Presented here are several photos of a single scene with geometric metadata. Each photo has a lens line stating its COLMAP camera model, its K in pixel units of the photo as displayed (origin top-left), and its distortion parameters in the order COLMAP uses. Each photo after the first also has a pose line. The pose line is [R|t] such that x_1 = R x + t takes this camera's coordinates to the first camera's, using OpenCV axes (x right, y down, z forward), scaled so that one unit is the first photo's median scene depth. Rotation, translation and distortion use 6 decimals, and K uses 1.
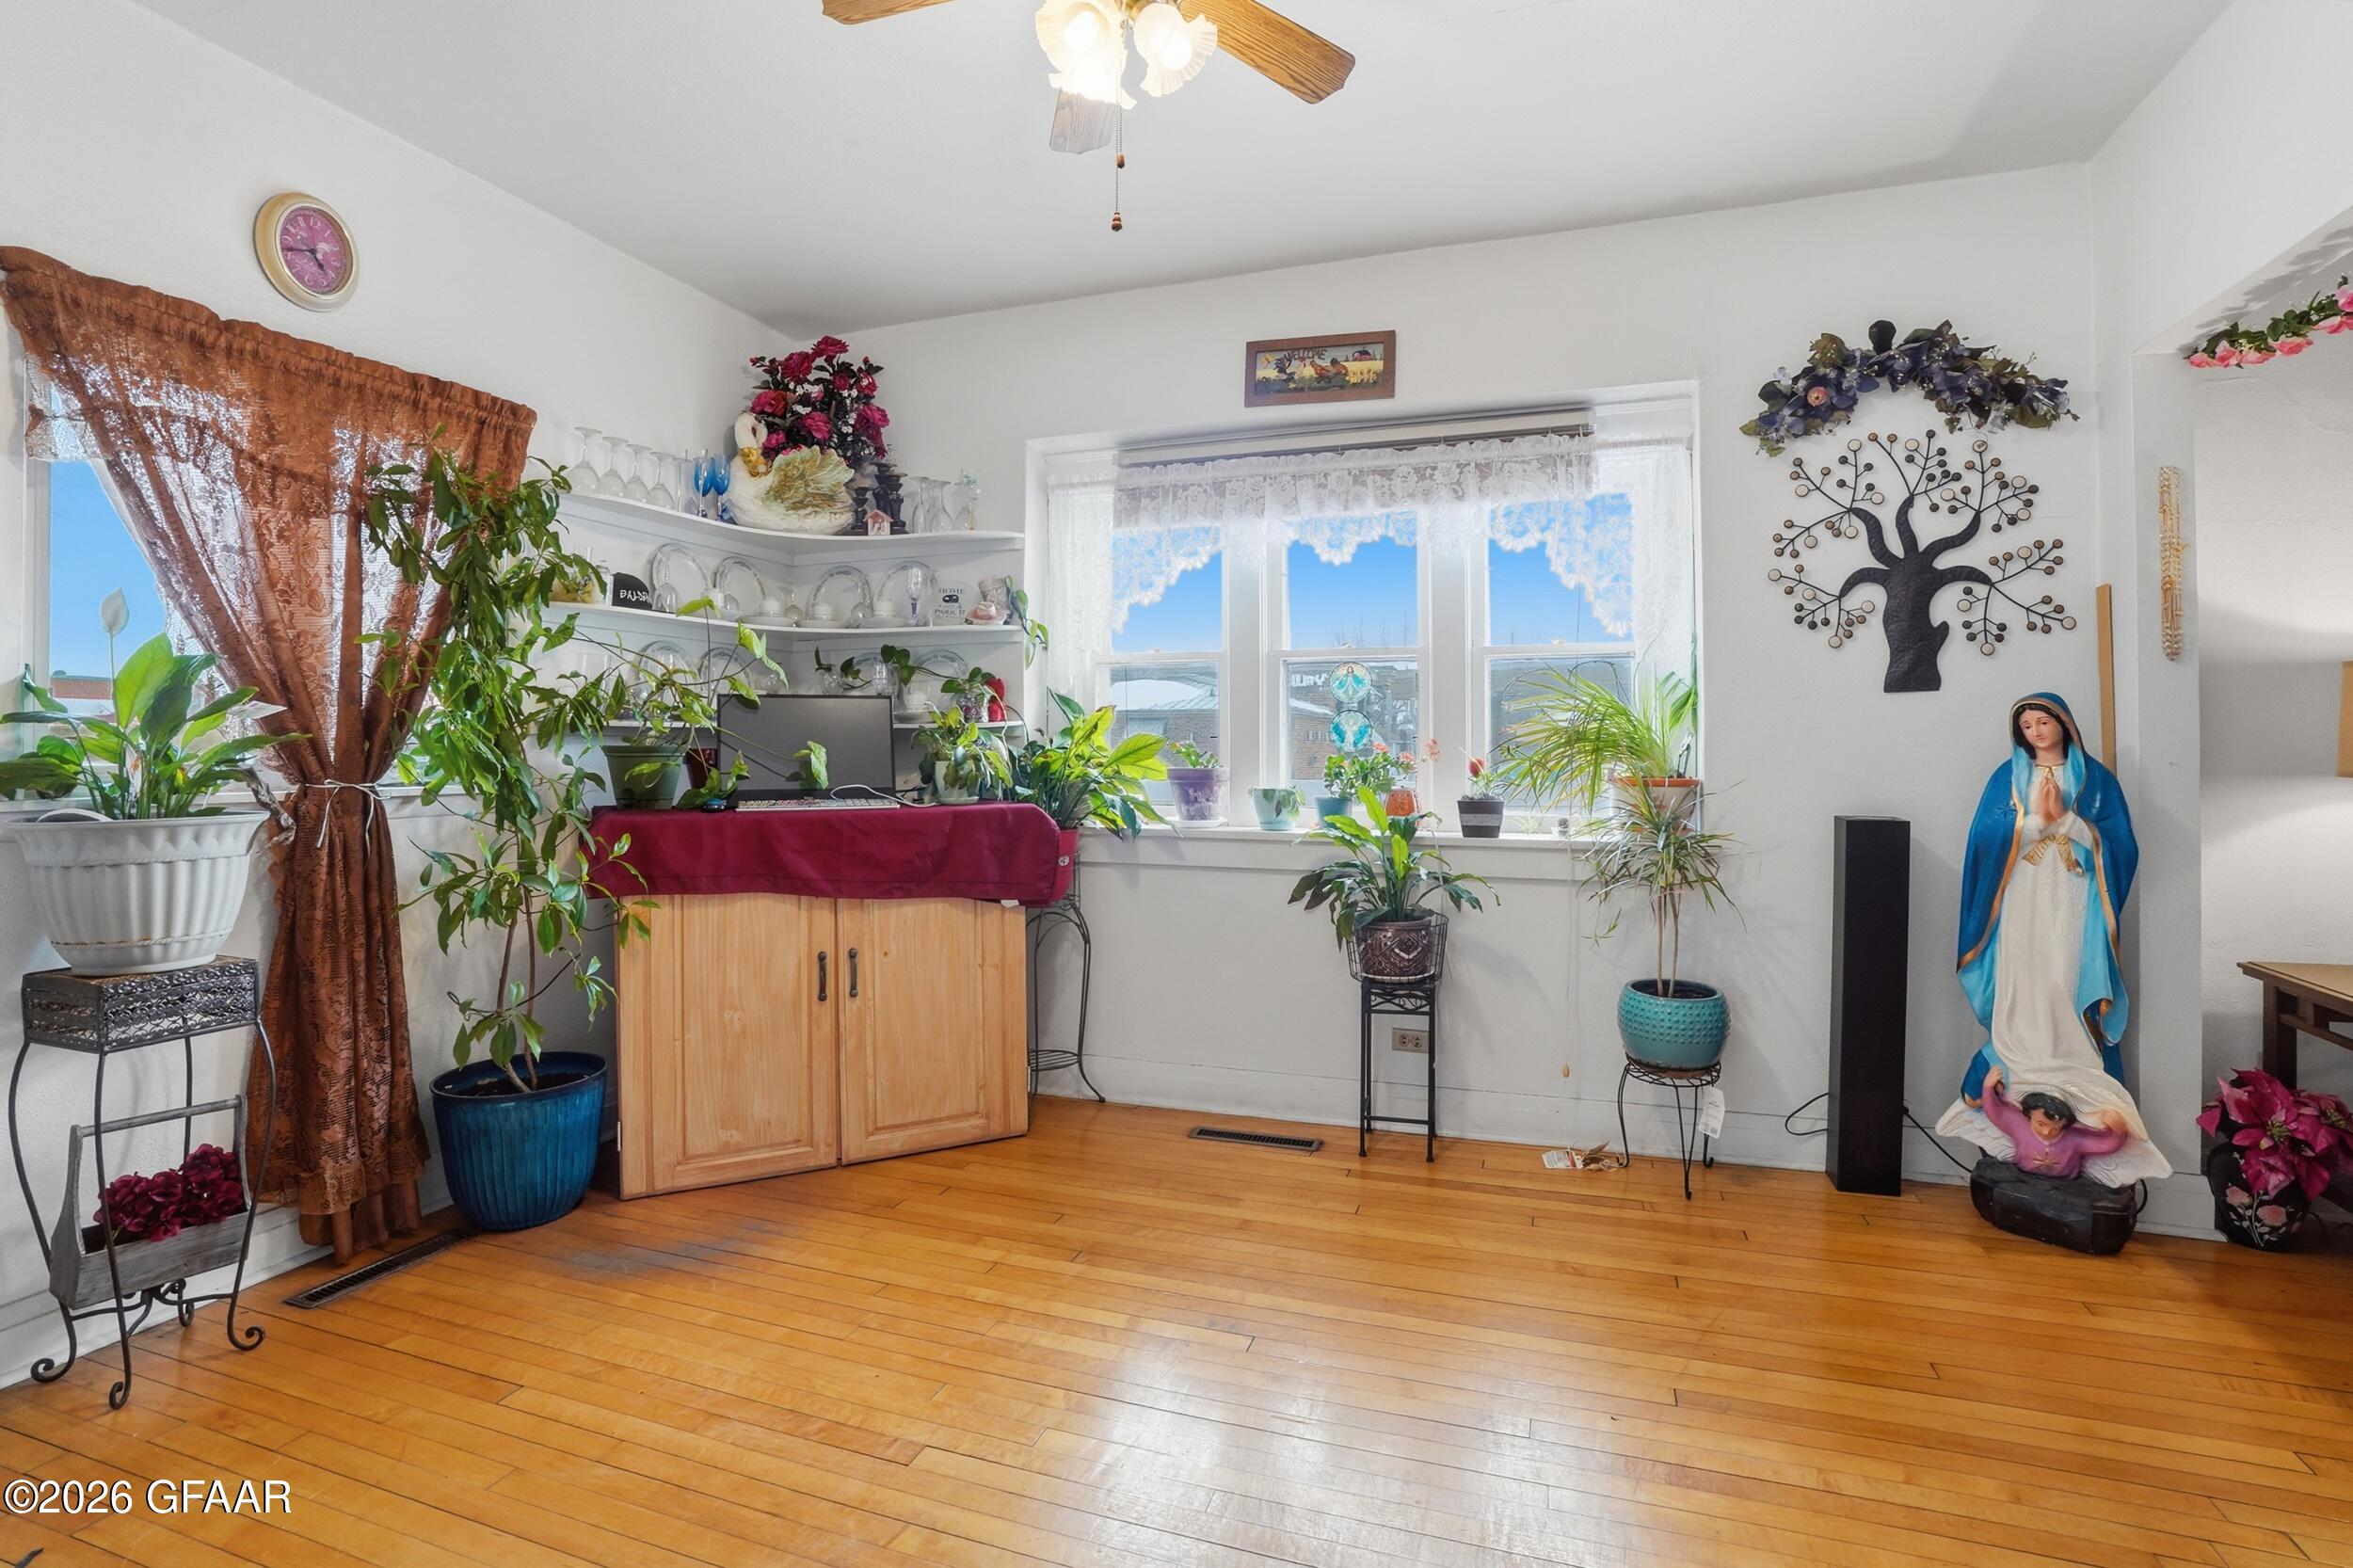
lens RADIAL K [[1123.6, 0, 1197.8], [0, 1123.6, 727.8], [0, 0, 1]] dist [-0.050652, 0.012345]
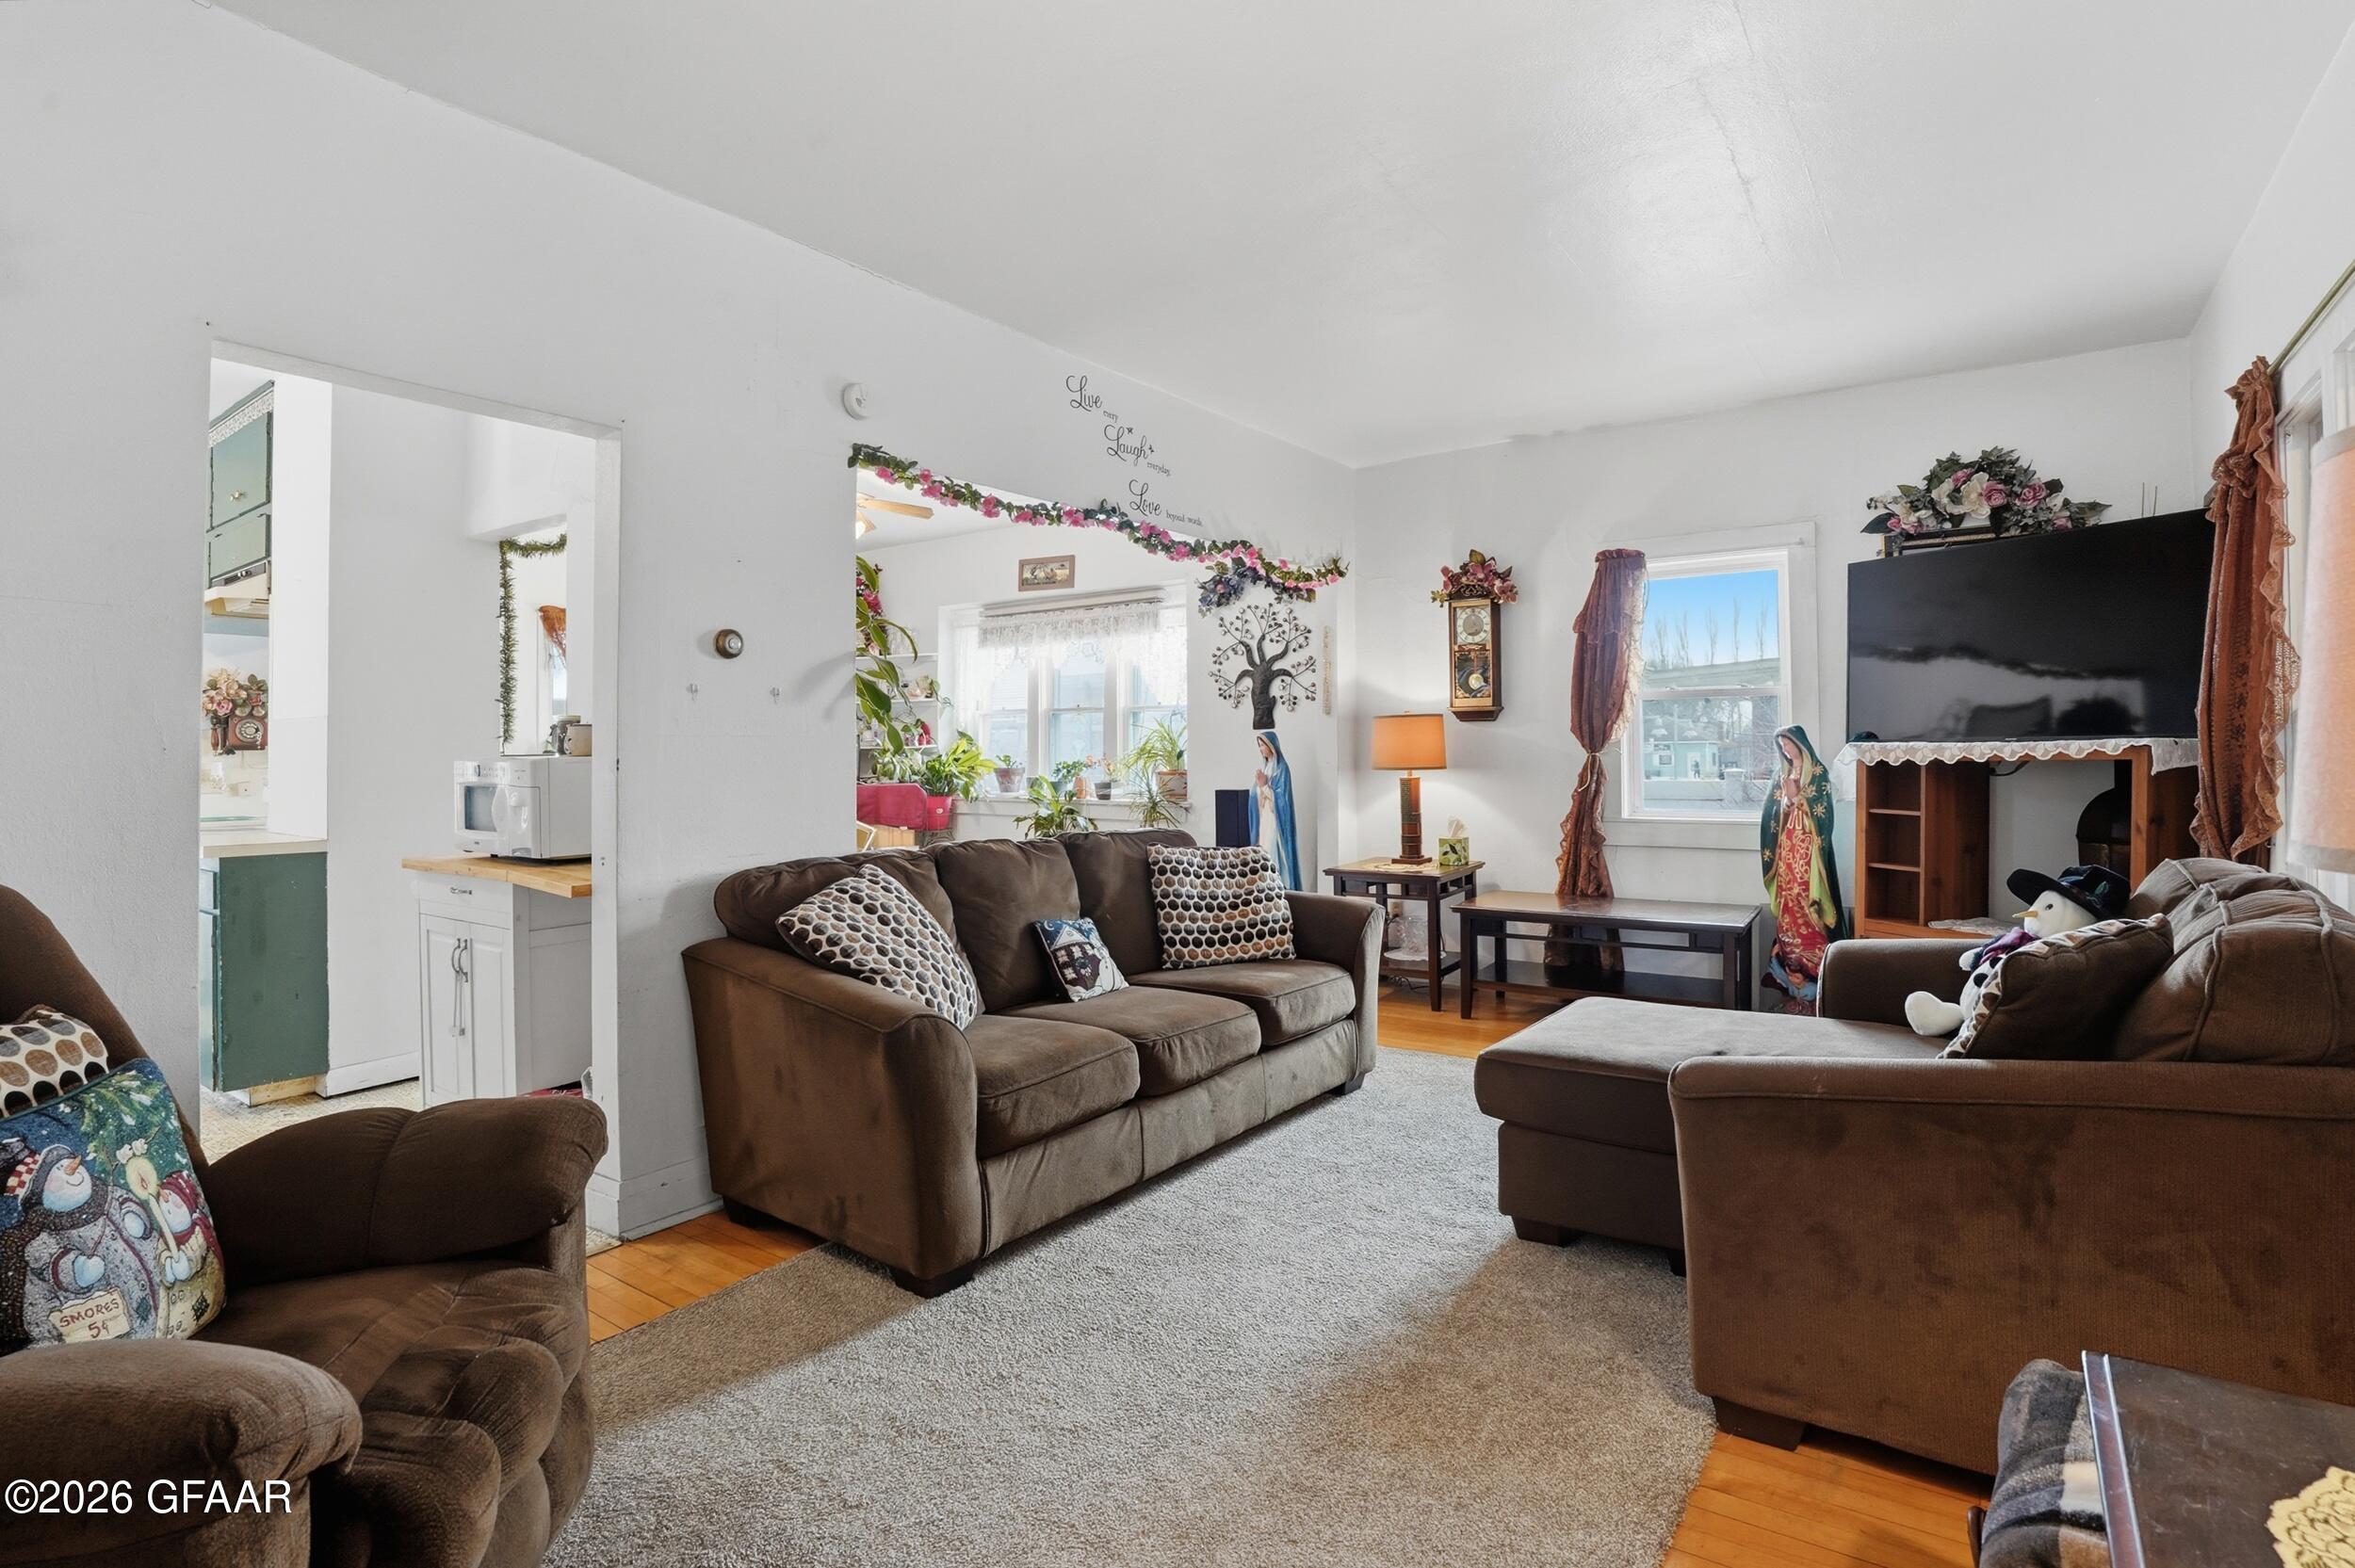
lens RADIAL K [[1100.1, 0, 1177.0], [0, 1100.1, 773.0], [0, 0, 1]] dist [-0.069999, 0.028136]
pose [[0.958340, 0.000659, -0.285628, 1.062709], [0.007618, 0.999583, 0.027868, -0.009449], [0.285527, -0.028883, 0.957935, -1.014181]]
